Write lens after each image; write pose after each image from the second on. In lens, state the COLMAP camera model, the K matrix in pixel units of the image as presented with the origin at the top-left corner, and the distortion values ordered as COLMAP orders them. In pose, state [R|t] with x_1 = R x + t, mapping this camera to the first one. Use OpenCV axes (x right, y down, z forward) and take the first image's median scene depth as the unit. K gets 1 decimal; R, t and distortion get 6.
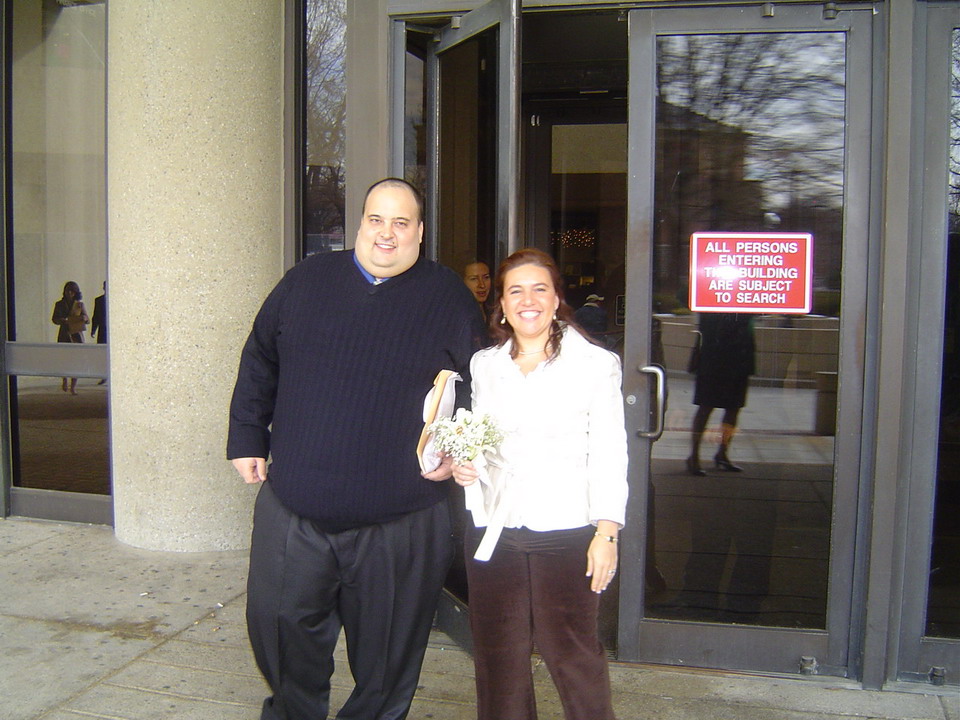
lens RADIAL K [[1082.0, 0, 480.0], [0, 1082.0, 360.0], [0, 0, 1]] dist [-0.183228, 0.073357]
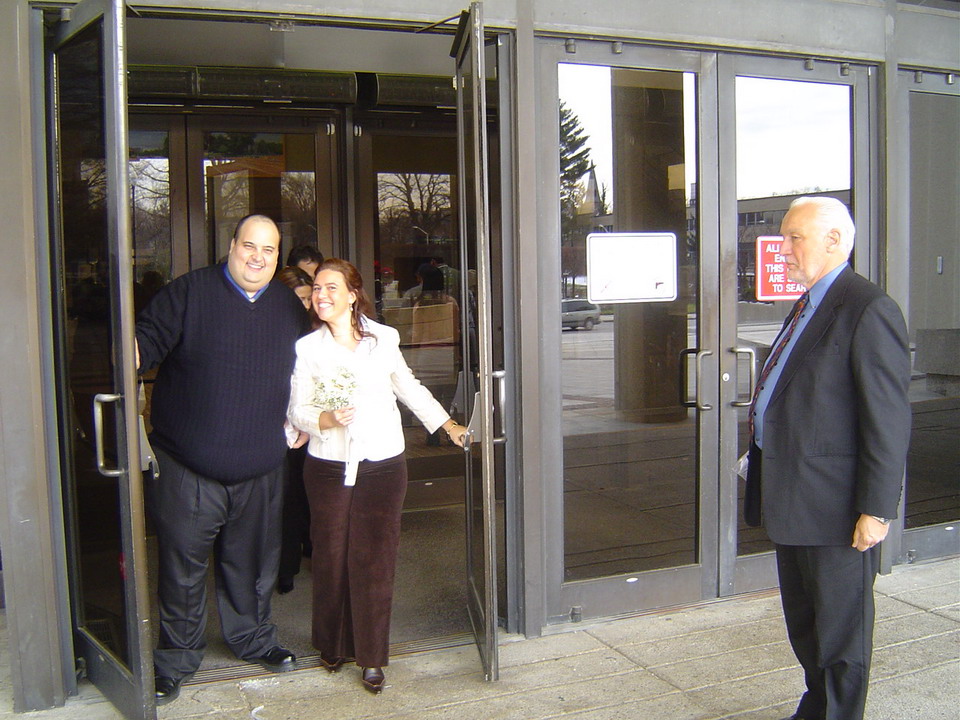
lens RADIAL K [[1082.0, 0, 480.0], [0, 1082.0, 360.0], [0, 0, 1]] dist [-0.183228, 0.073357]
pose [[0.770798, -0.075663, 0.632570, -0.531415], [0.082916, 0.996391, 0.018147, -0.016525], [-0.631661, 0.038462, 0.774290, 0.162346]]
